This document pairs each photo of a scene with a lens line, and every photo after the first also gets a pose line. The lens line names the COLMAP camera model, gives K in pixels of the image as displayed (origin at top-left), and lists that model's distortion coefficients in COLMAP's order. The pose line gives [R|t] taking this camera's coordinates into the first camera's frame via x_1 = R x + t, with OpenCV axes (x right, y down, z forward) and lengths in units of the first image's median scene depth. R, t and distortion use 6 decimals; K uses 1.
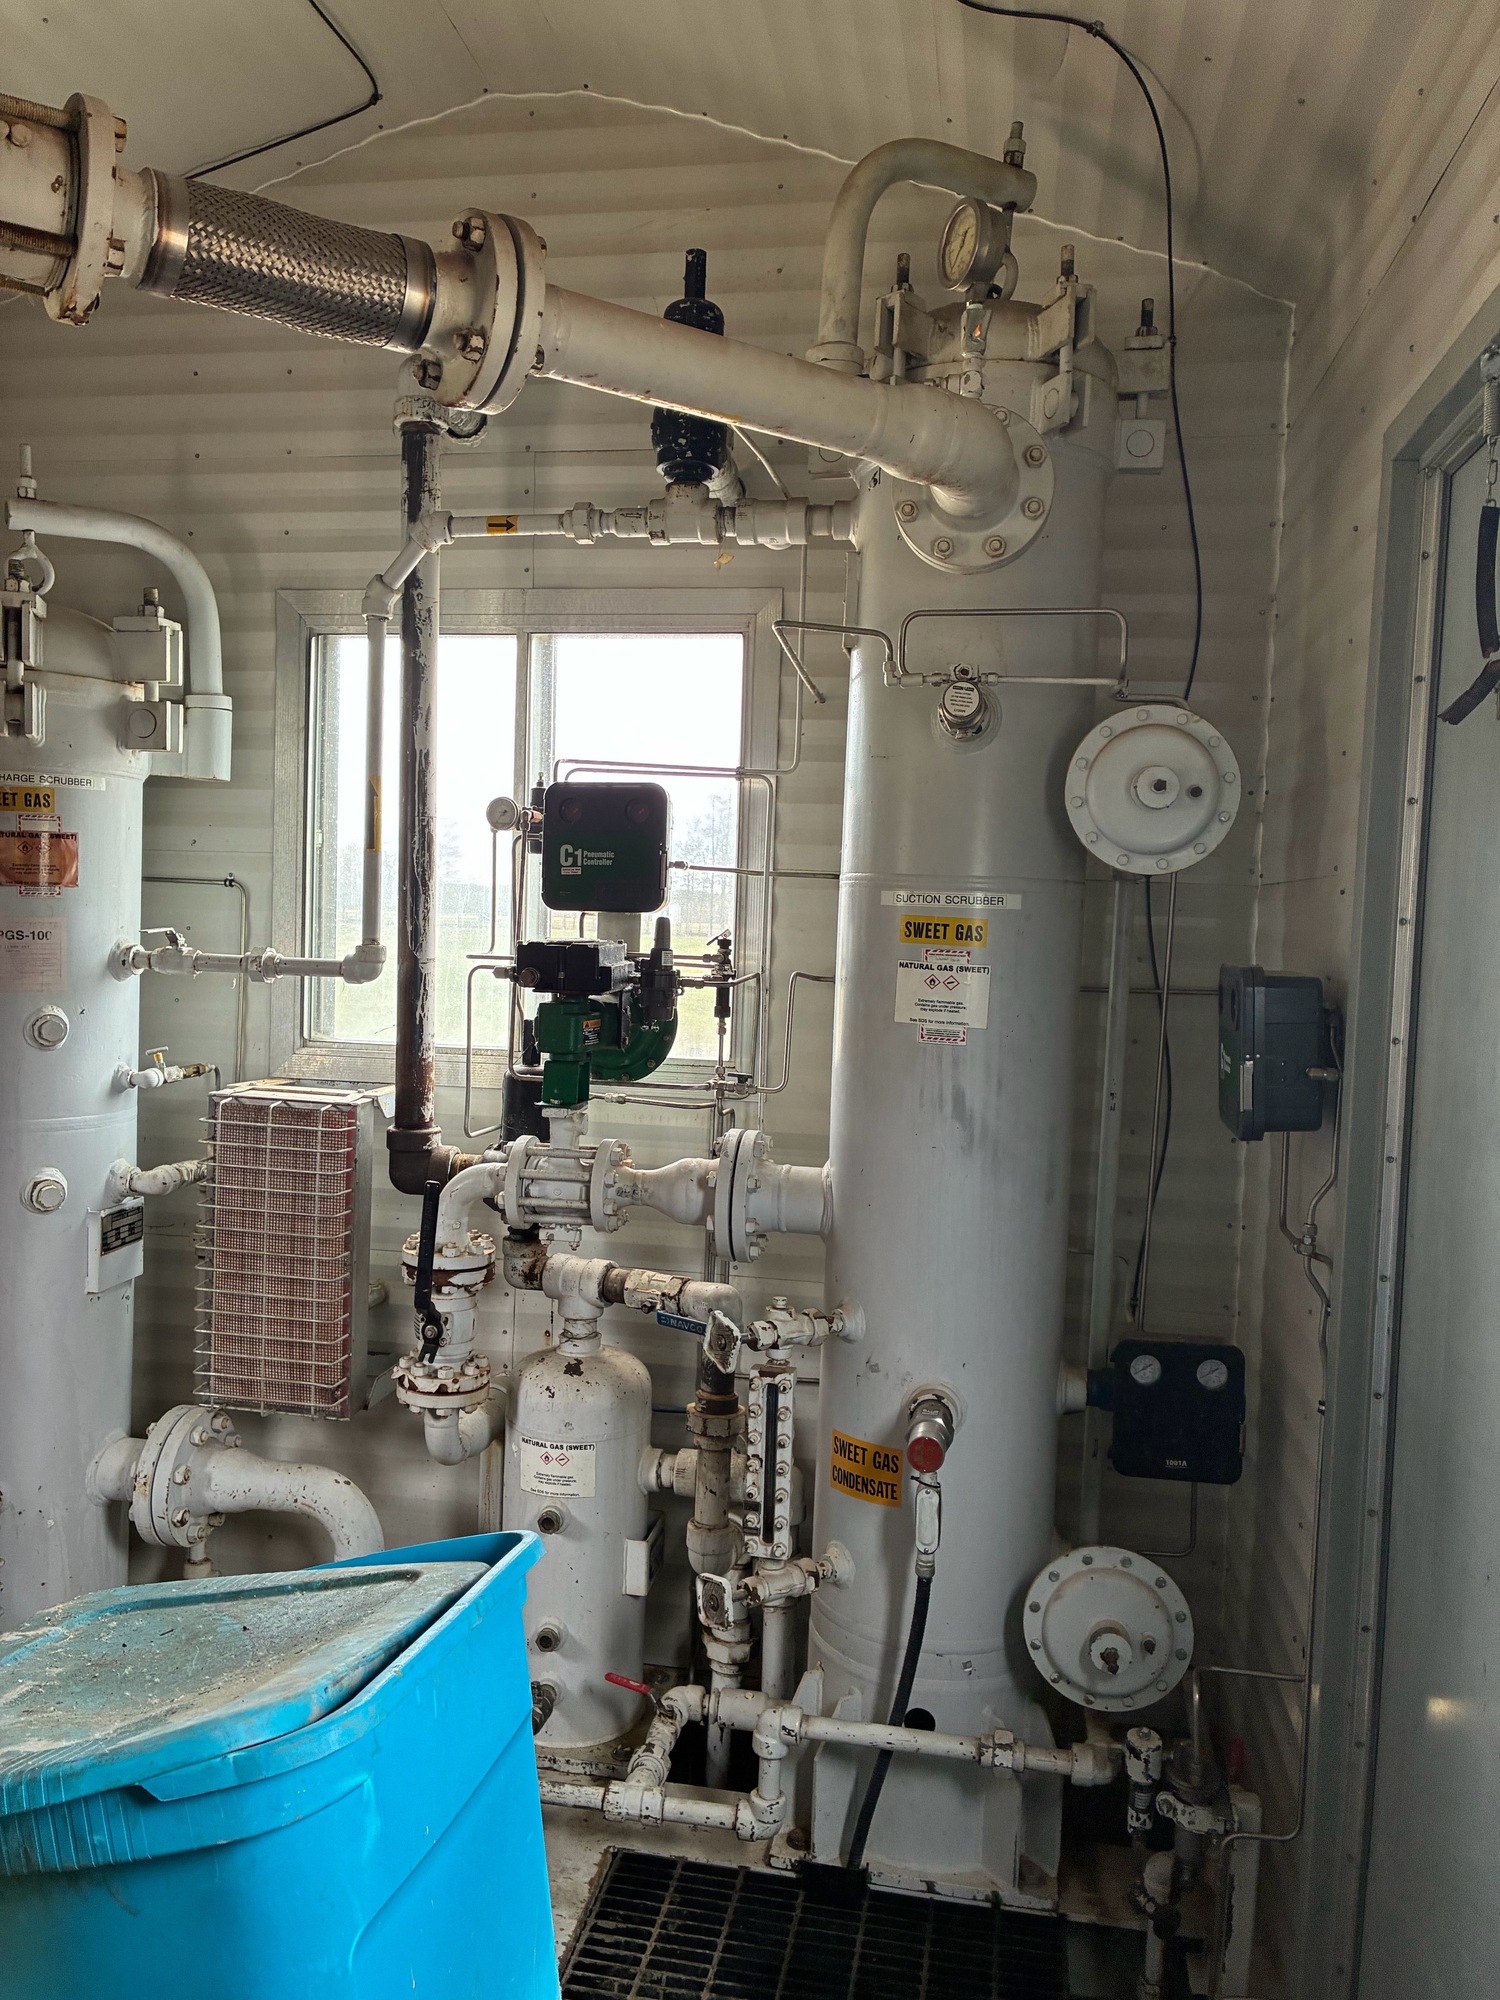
lens RADIAL K [[1530.0, 0, 716.1], [0, 1530.0, 974.0], [0, 0, 1]] dist [0.051164, -0.056884]
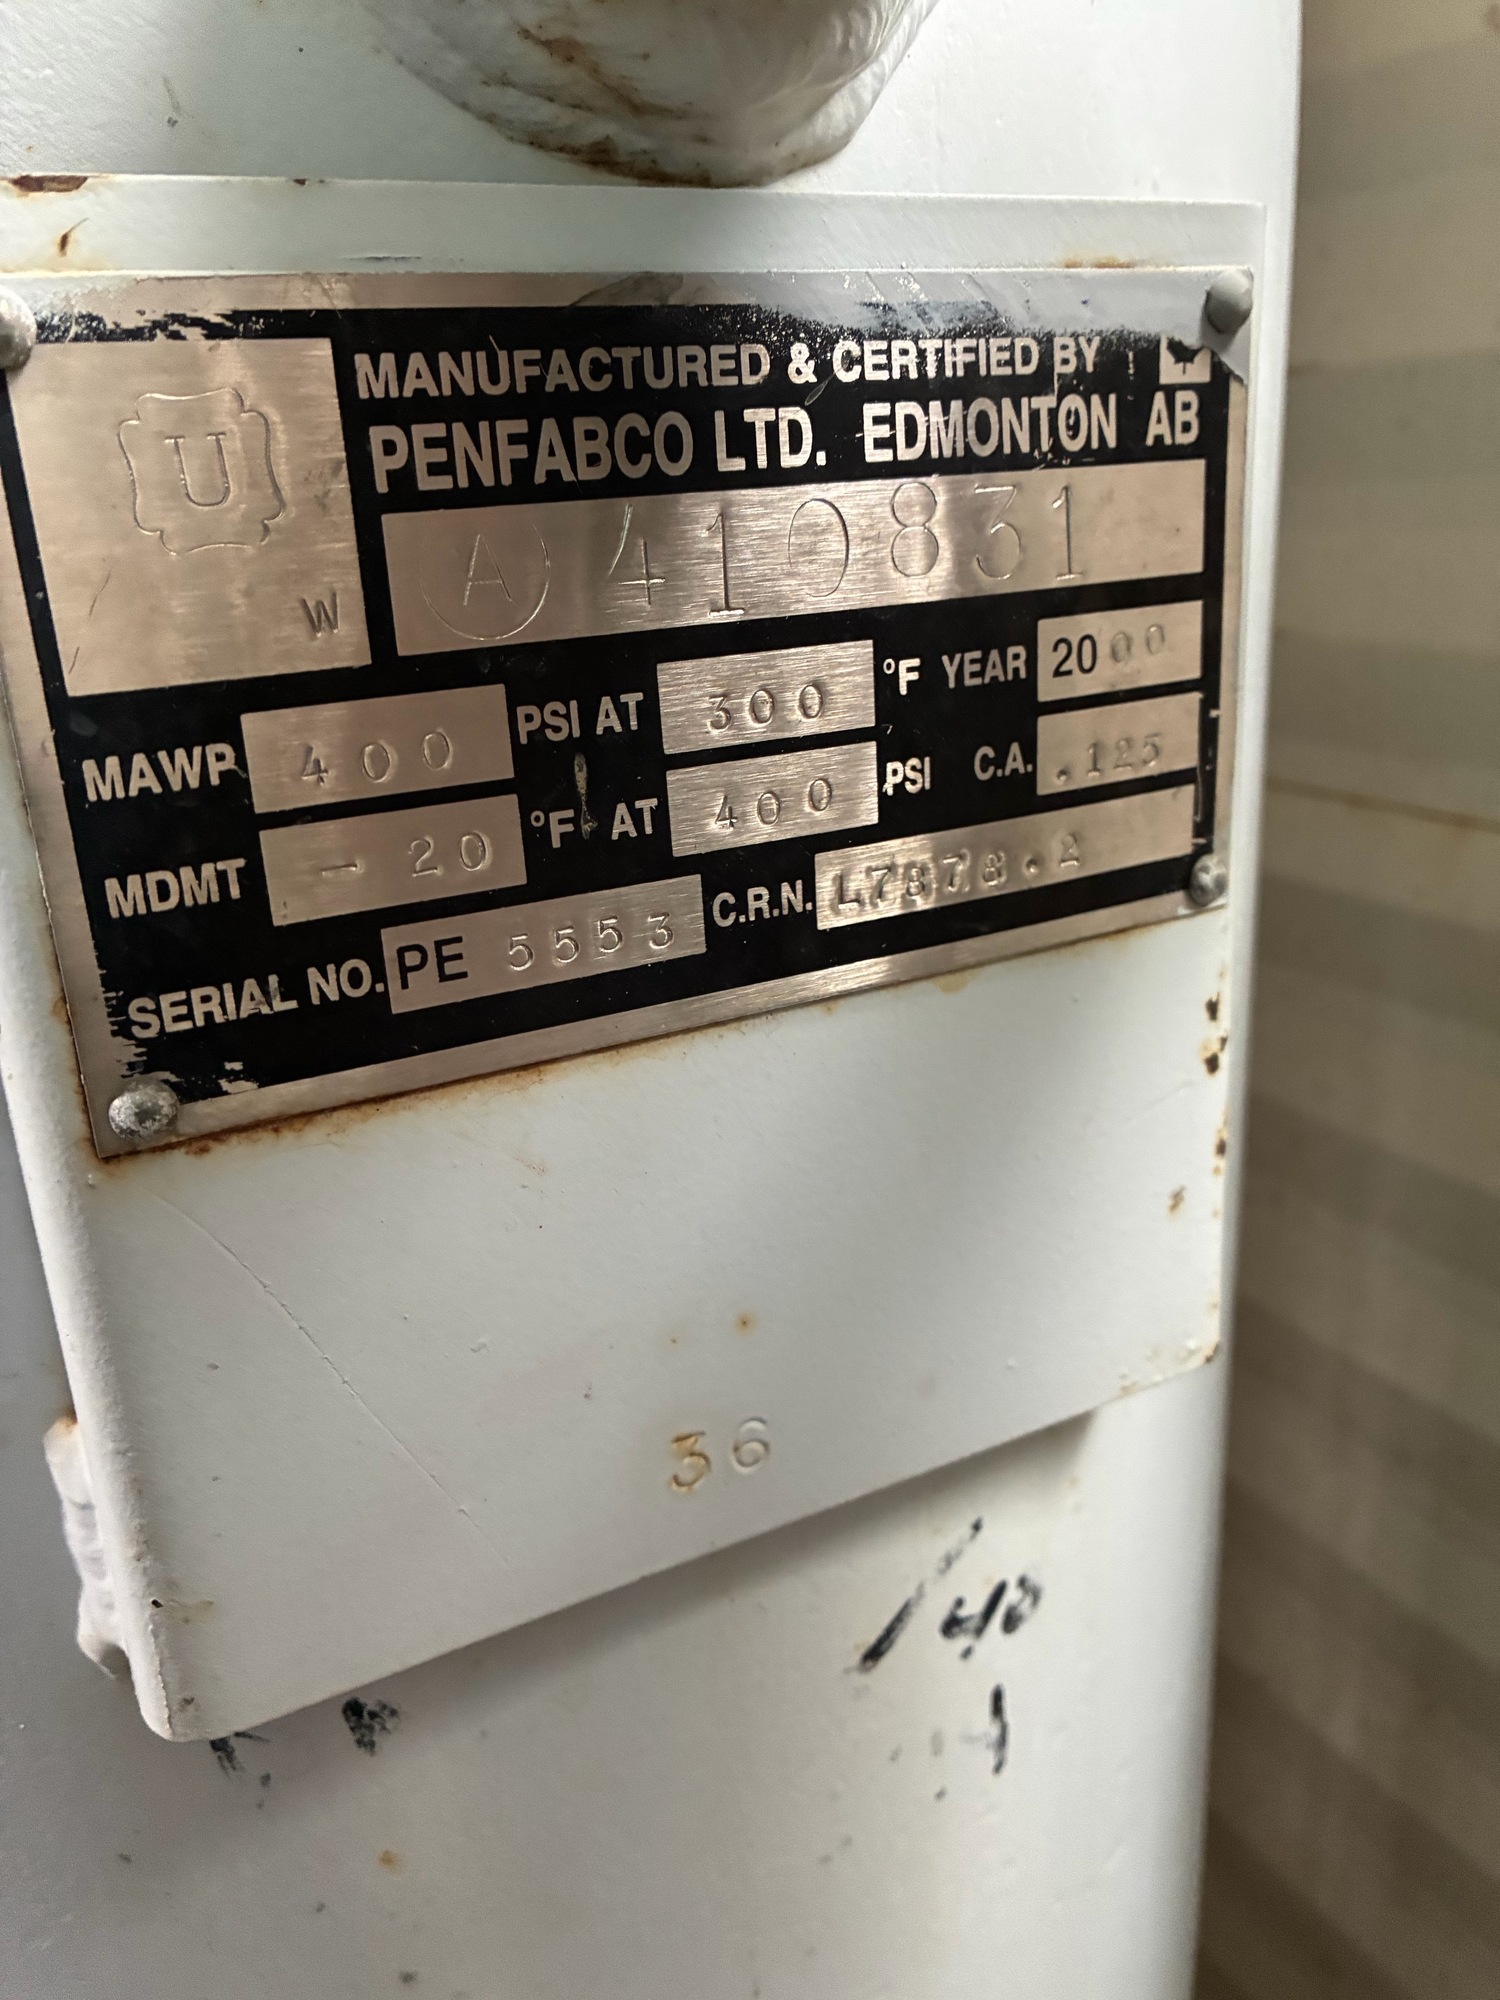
lens RADIAL K [[1530.0, 0, 688.7], [0, 1530.0, 1018.9], [0, 0, 1]] dist [0.051164, -0.056884]
pose [[0.610091, 0.174394, -0.772901, -0.346560], [0.049111, 0.965278, 0.256567, 0.164859], [0.790808, -0.194487, 0.580343, 0.977960]]
